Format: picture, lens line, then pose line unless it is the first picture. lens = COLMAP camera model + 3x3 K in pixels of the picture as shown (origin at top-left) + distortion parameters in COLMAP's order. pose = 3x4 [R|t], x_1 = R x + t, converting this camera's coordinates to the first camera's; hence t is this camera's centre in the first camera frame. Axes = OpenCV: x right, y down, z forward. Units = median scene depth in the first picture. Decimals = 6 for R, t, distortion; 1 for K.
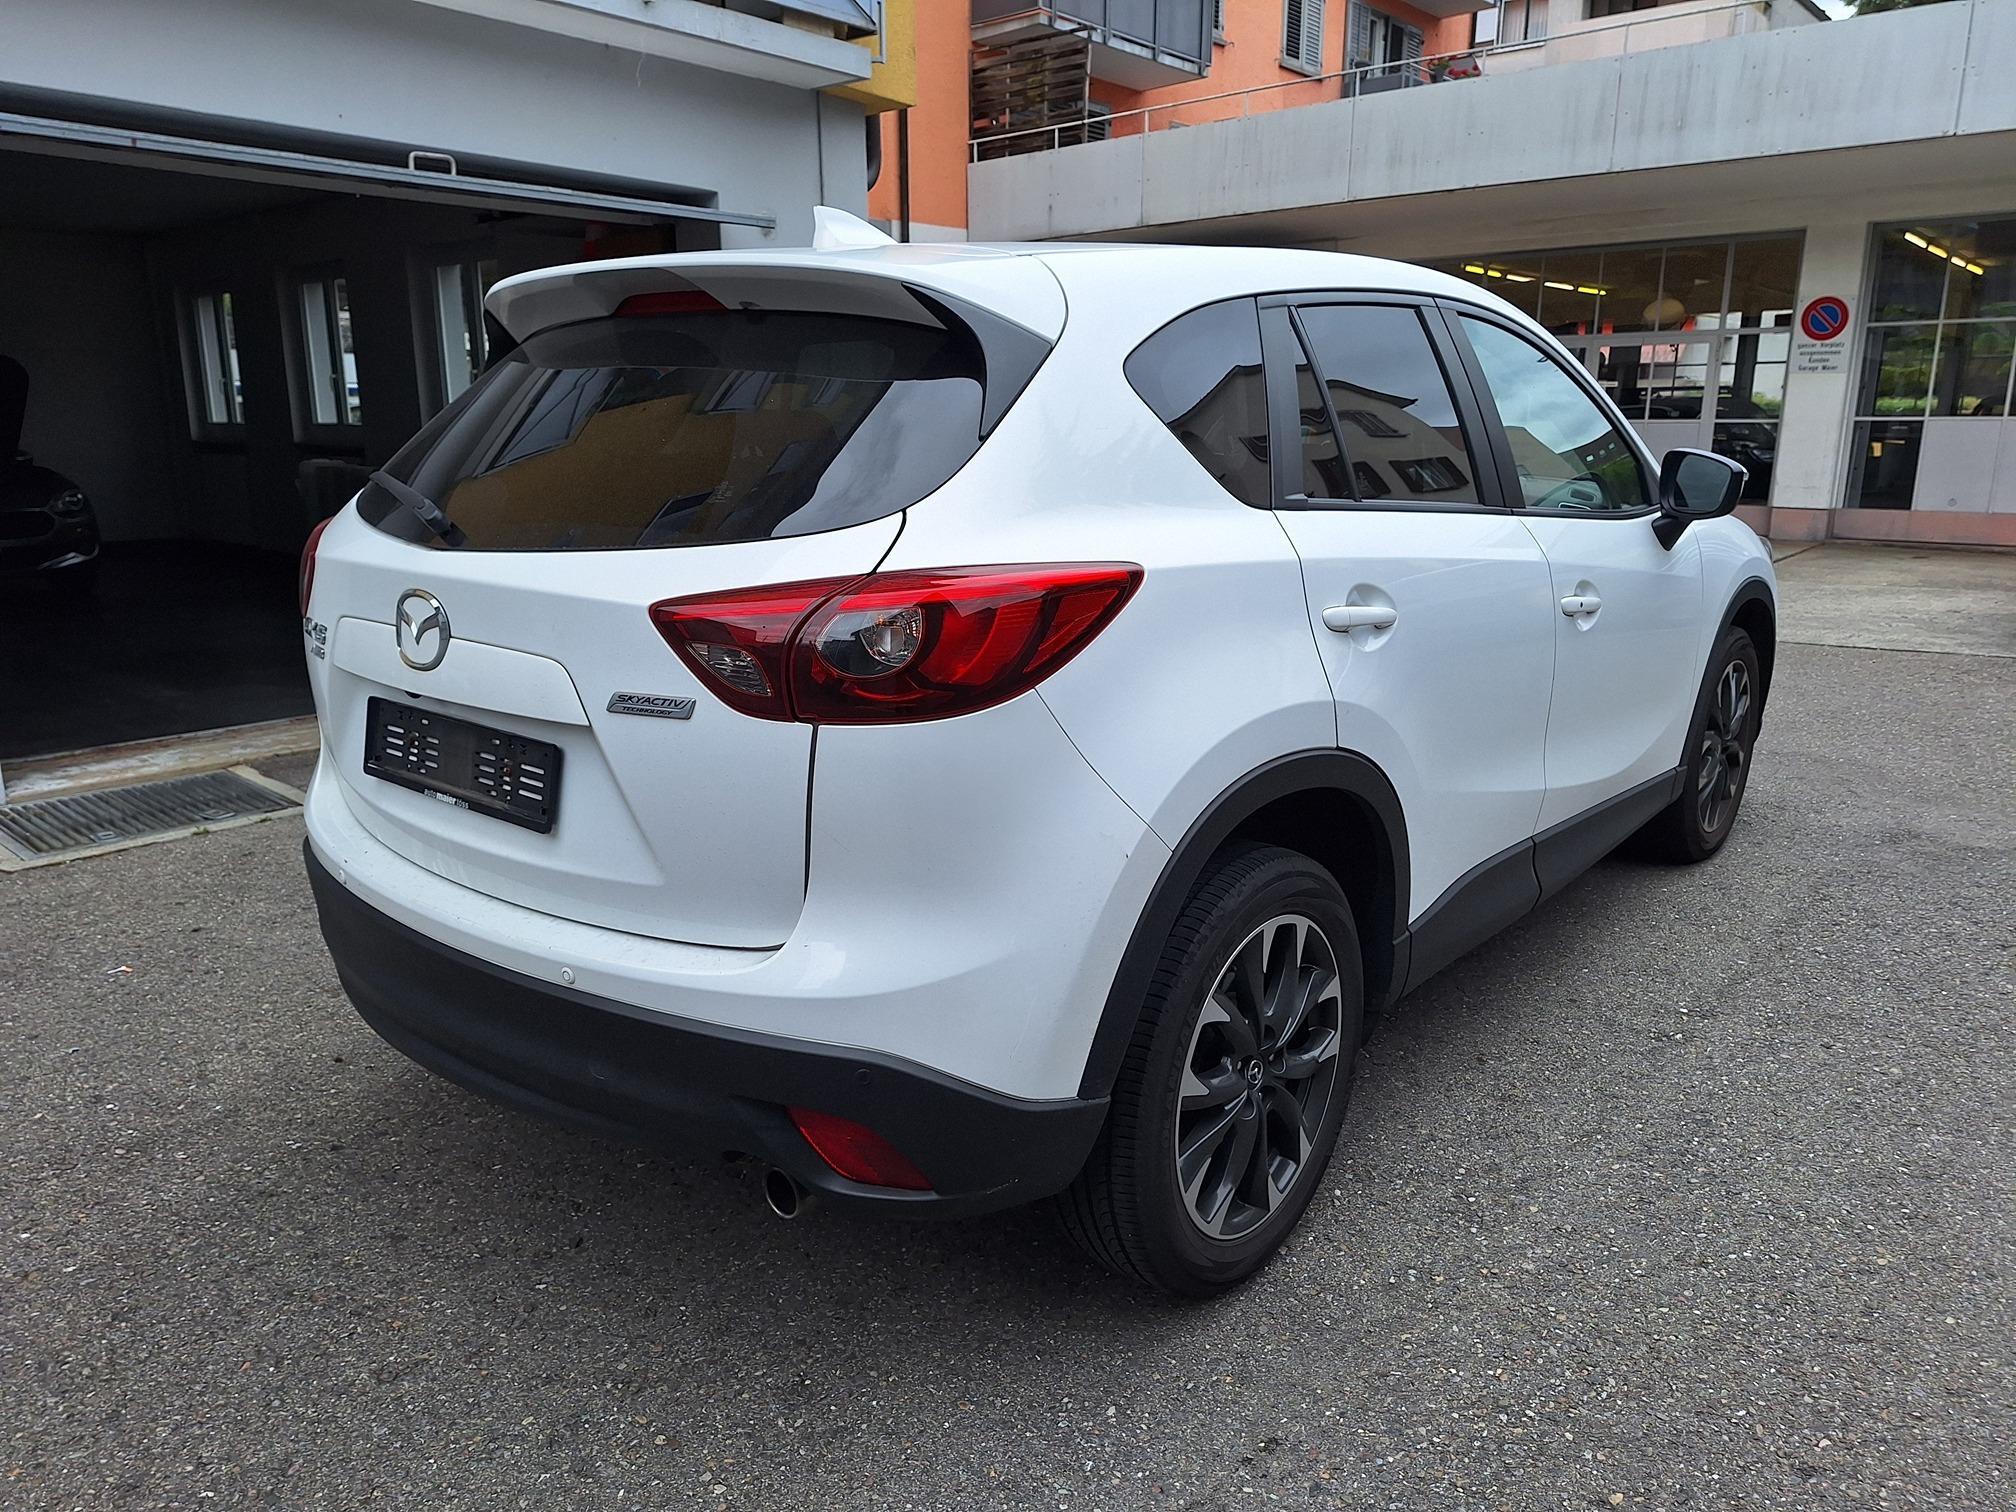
lens RADIAL K [[1407.9, 0, 1011.1], [0, 1407.9, 750.0], [0, 0, 1]] dist [0.038865, -0.026567]
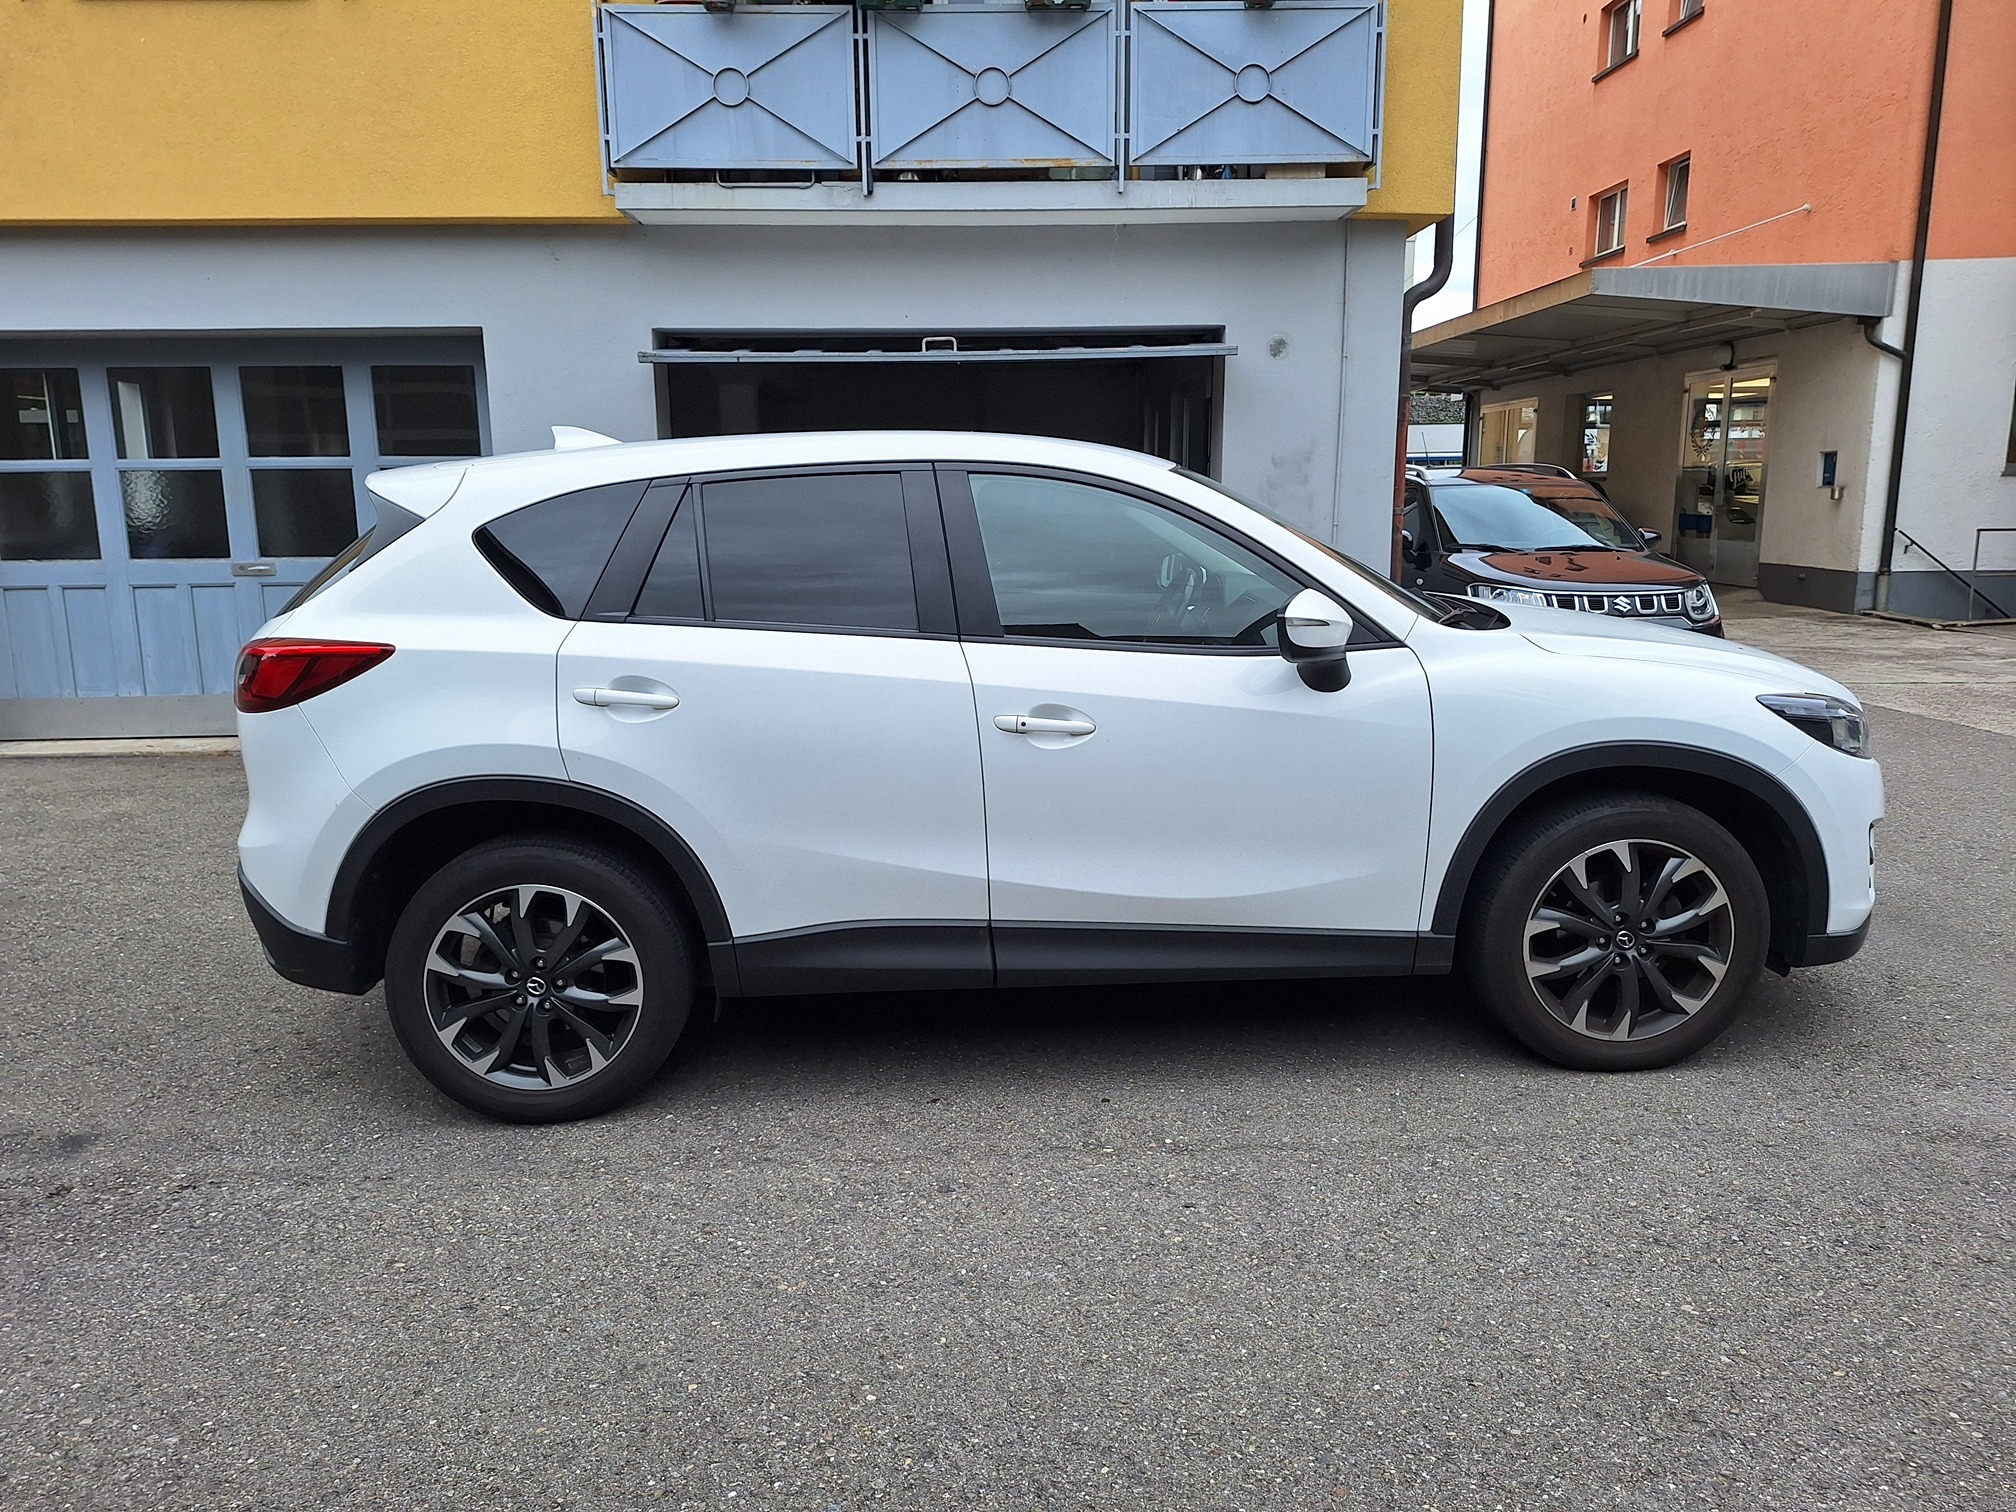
lens RADIAL K [[1407.9, 0, 999.3], [0, 1407.9, 765.9], [0, 0, 1]] dist [0.038865, -0.026567]
pose [[0.668391, 0.133775, -0.731681, 1.511621], [-0.159634, 0.986571, 0.034552, -0.131351], [0.726478, 0.093706, 0.680771, 0.289655]]
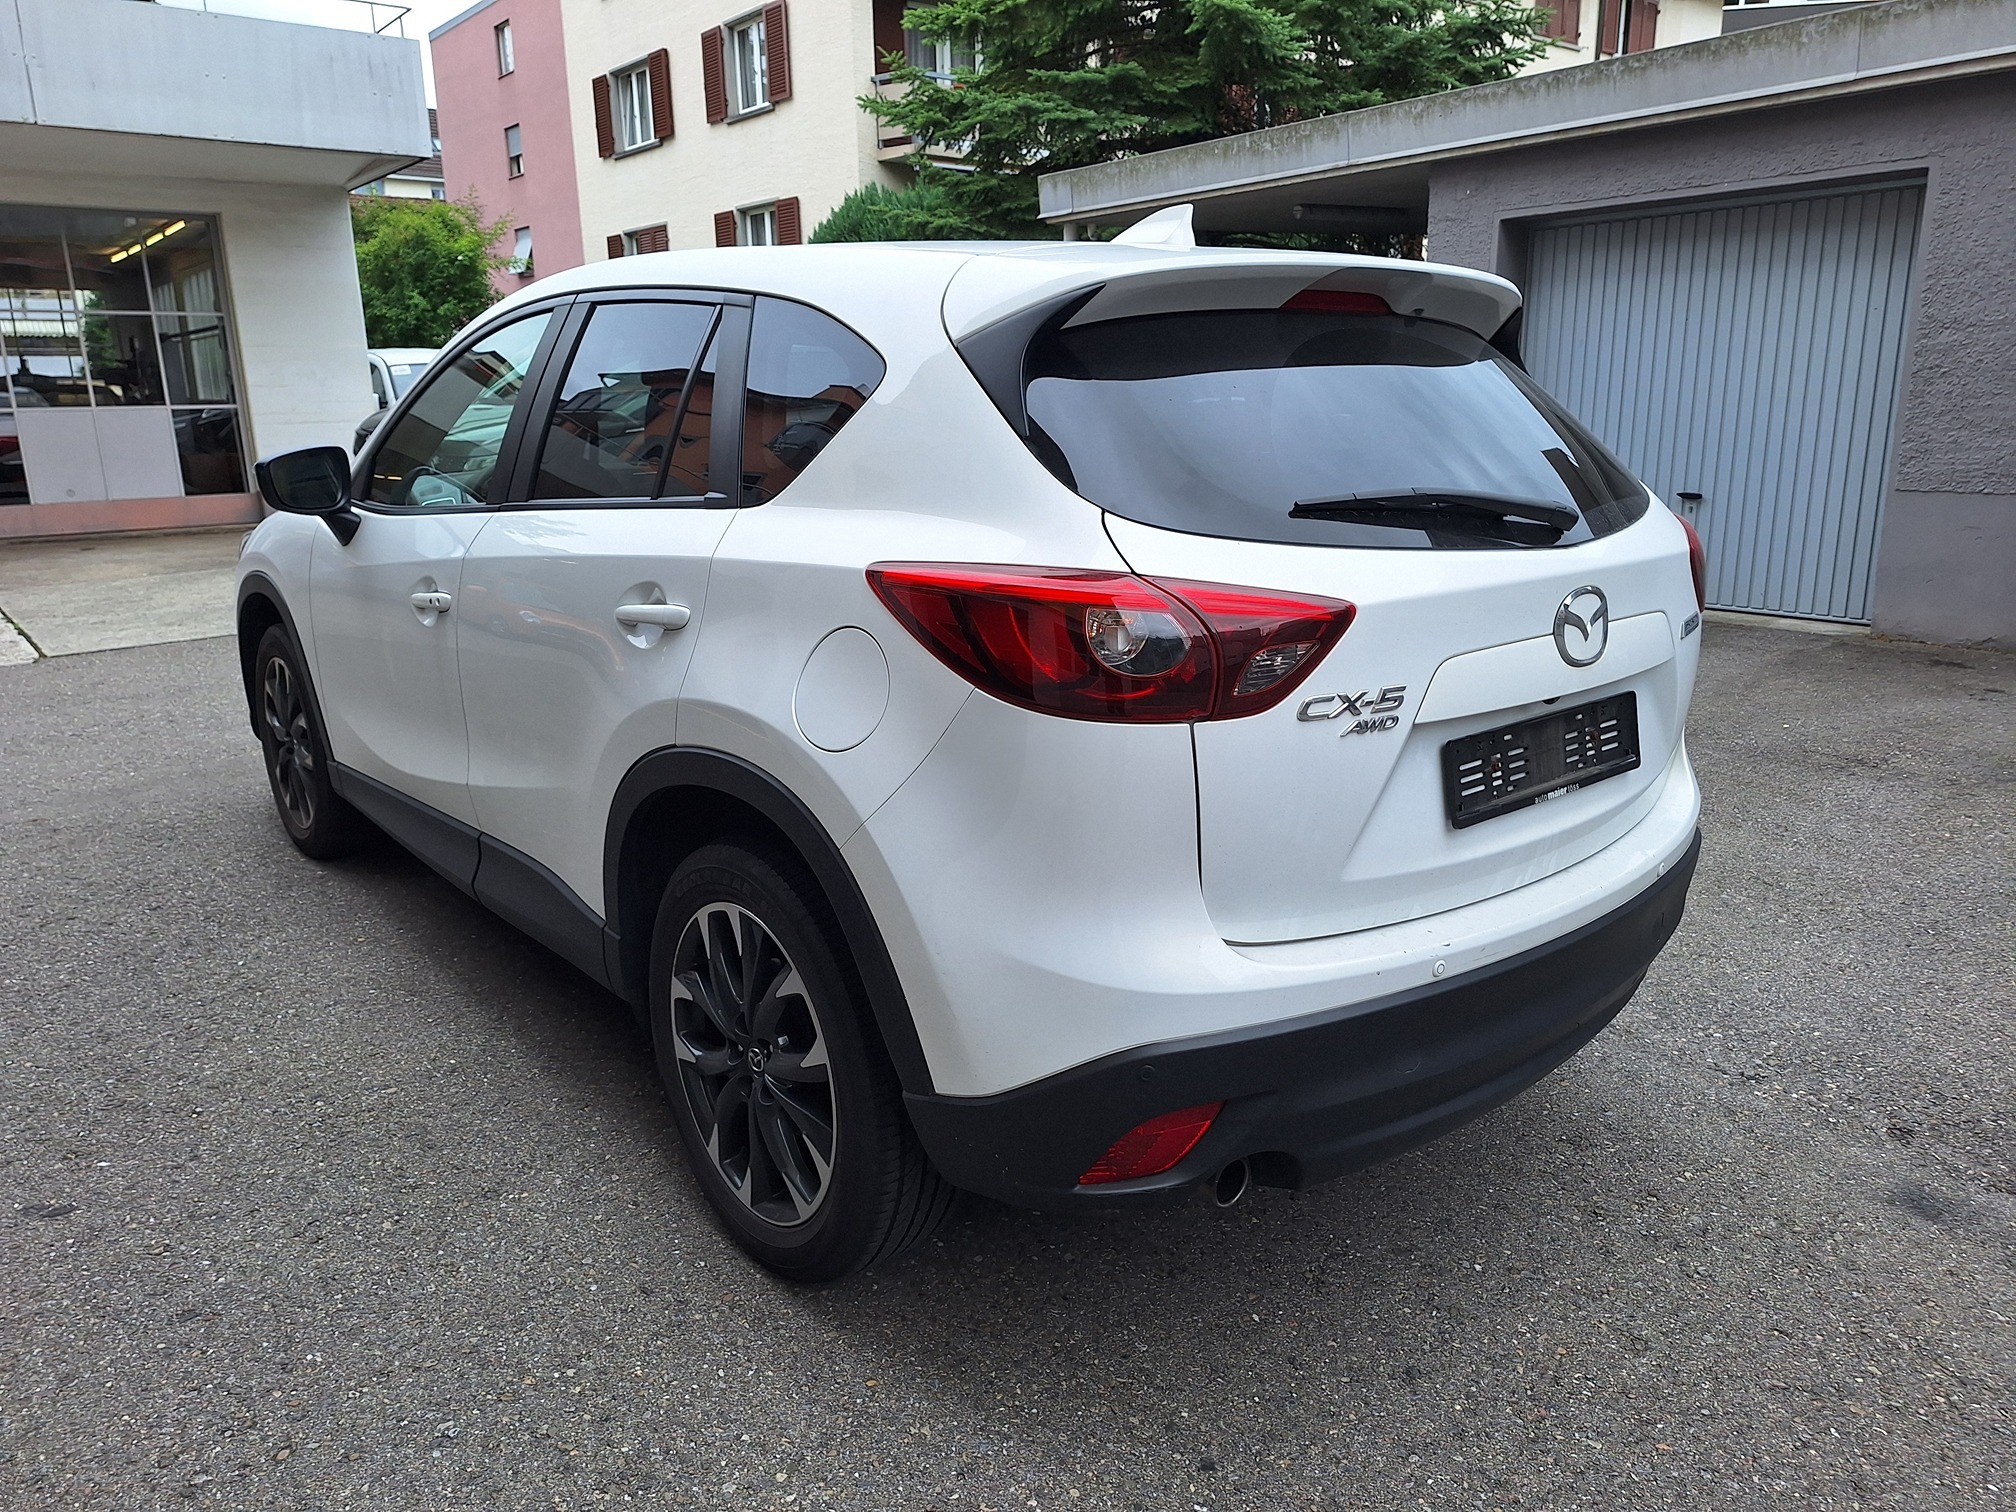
lens RADIAL K [[1407.9, 0, 1010.7], [0, 1407.9, 744.9], [0, 0, 1]] dist [0.038865, -0.026567]
pose [[0.167722, -0.246222, 0.954591, -1.385797], [0.242714, 0.948815, 0.202087, -0.290162], [-0.955489, 0.197798, 0.218899, 1.118380]]
